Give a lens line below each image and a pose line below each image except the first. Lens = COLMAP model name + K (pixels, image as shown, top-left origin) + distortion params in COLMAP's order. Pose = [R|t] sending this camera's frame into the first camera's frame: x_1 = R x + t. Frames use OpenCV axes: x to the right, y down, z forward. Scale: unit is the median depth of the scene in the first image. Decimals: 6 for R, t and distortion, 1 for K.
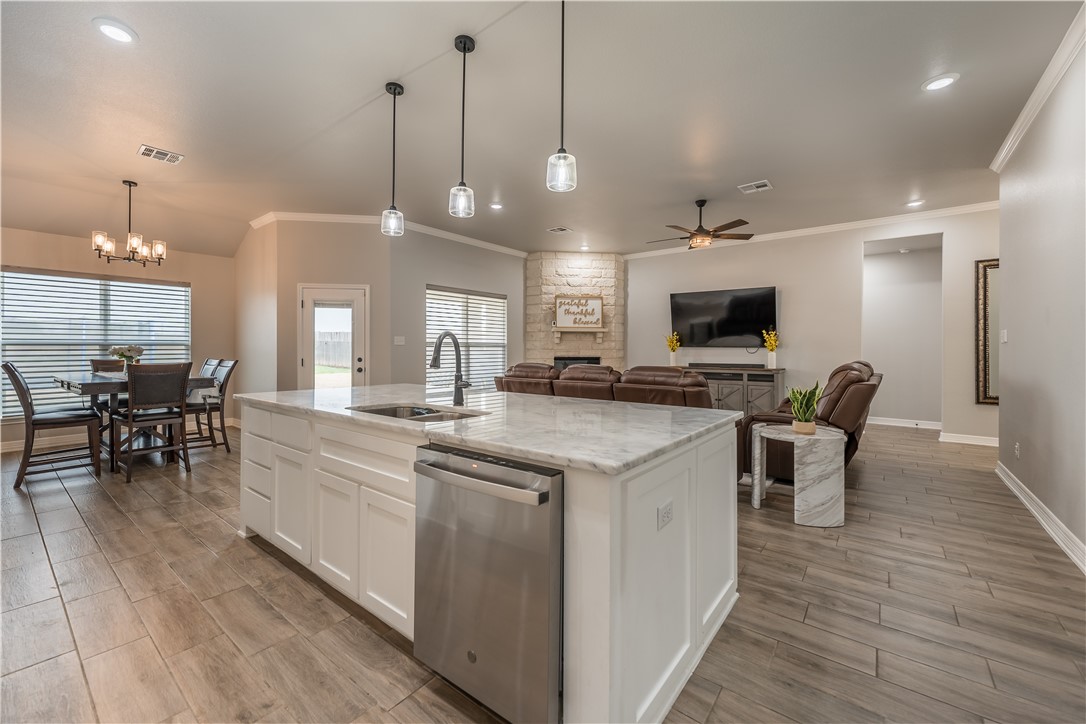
lens RADIAL K [[433.8, 0, 540.0], [0, 433.8, 354.1], [0, 0, 1]] dist [-0.003741, 0.001295]
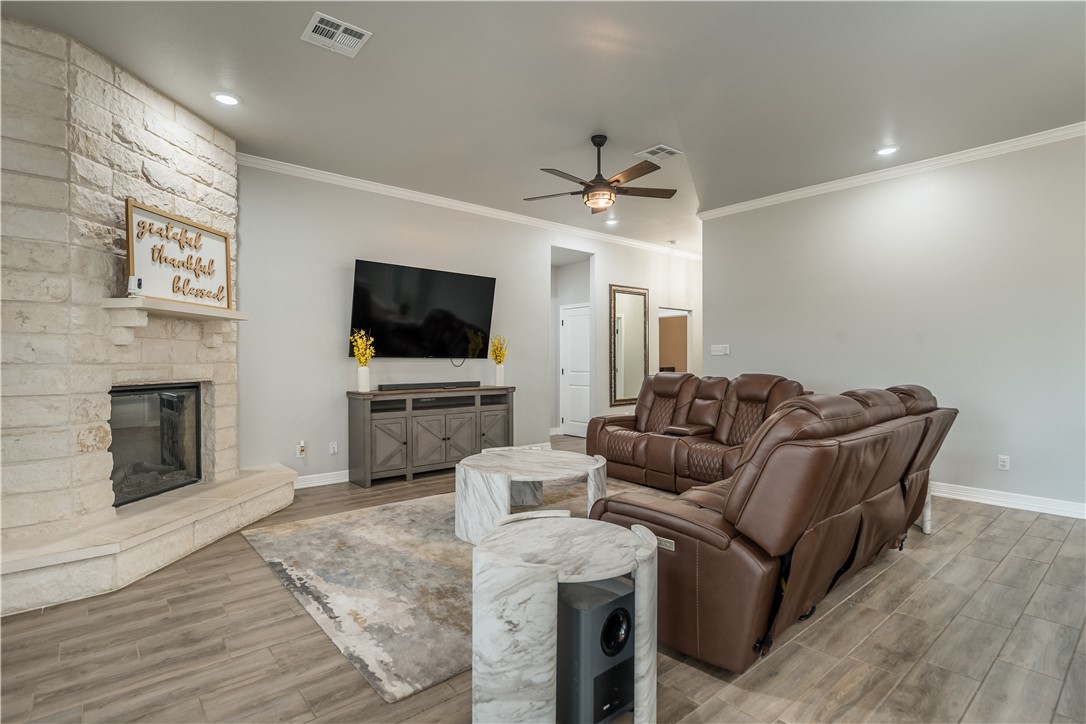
lens RADIAL K [[533.1, 0, 525.6], [0, 533.1, 362.7], [0, 0, 1]] dist [-0.001323, 0.000227]
pose [[0.218875, -0.006729, 0.975730, -0.354011], [0.012222, 0.999917, 0.004154, -0.011176], [-0.975676, 0.011016, 0.218939, 0.748571]]
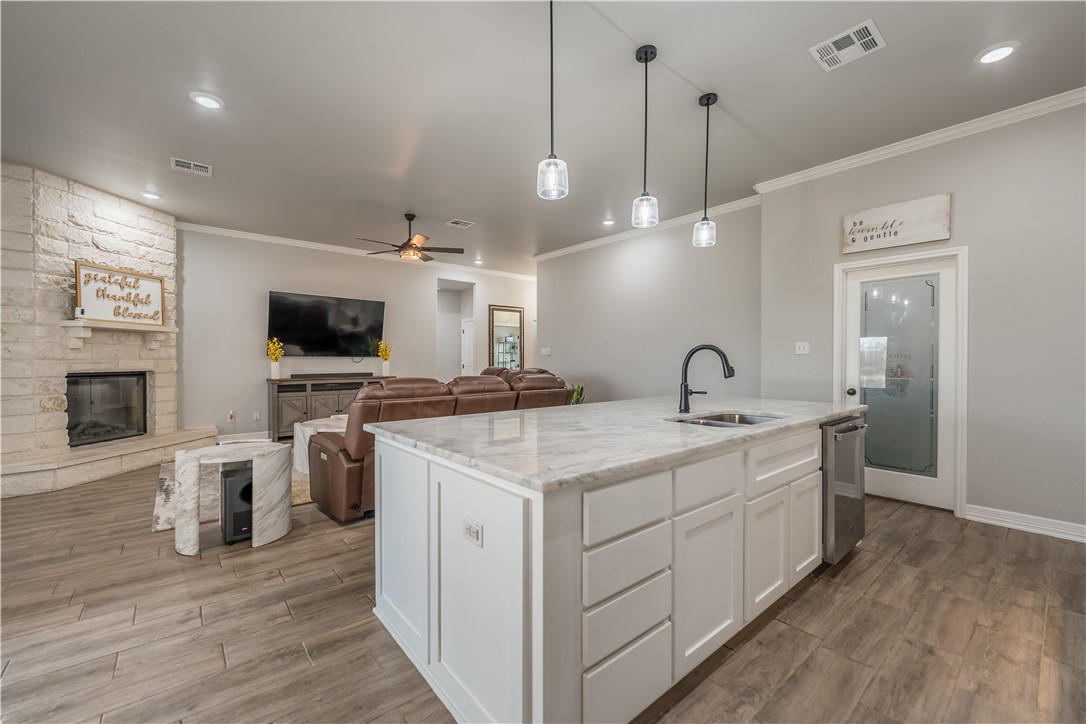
lens RADIAL K [[433.8, 0, 537.7], [0, 433.8, 362.5], [0, 0, 1]] dist [-0.003741, 0.001295]
pose [[0.218801, -0.009843, 0.975720, -0.448241], [0.010613, 0.999914, 0.007707, -0.005878], [-0.975712, 0.008669, 0.218886, 0.379879]]
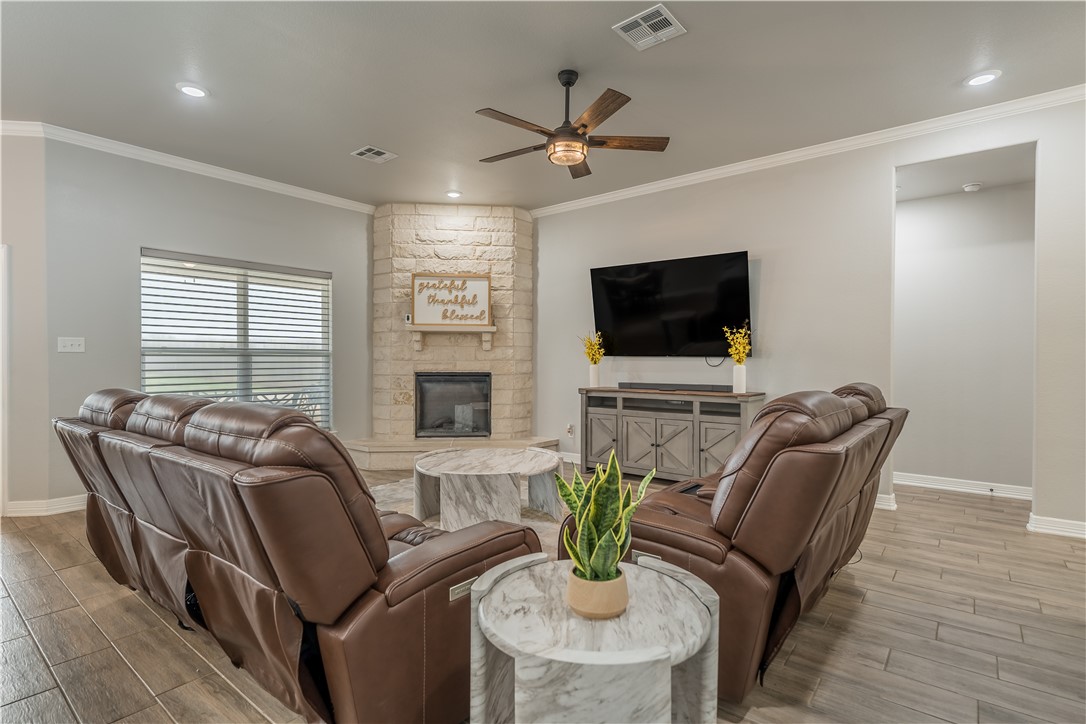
lens RADIAL K [[533.1, 0, 547.4], [0, 533.1, 368.1], [0, 0, 1]] dist [-0.001323, 0.000227]
pose [[0.999996, 0.000084, -0.002971, 0.278760], [-0.000077, 0.999997, 0.002477, -0.001772], [0.002971, -0.002477, 0.999993, 0.286970]]
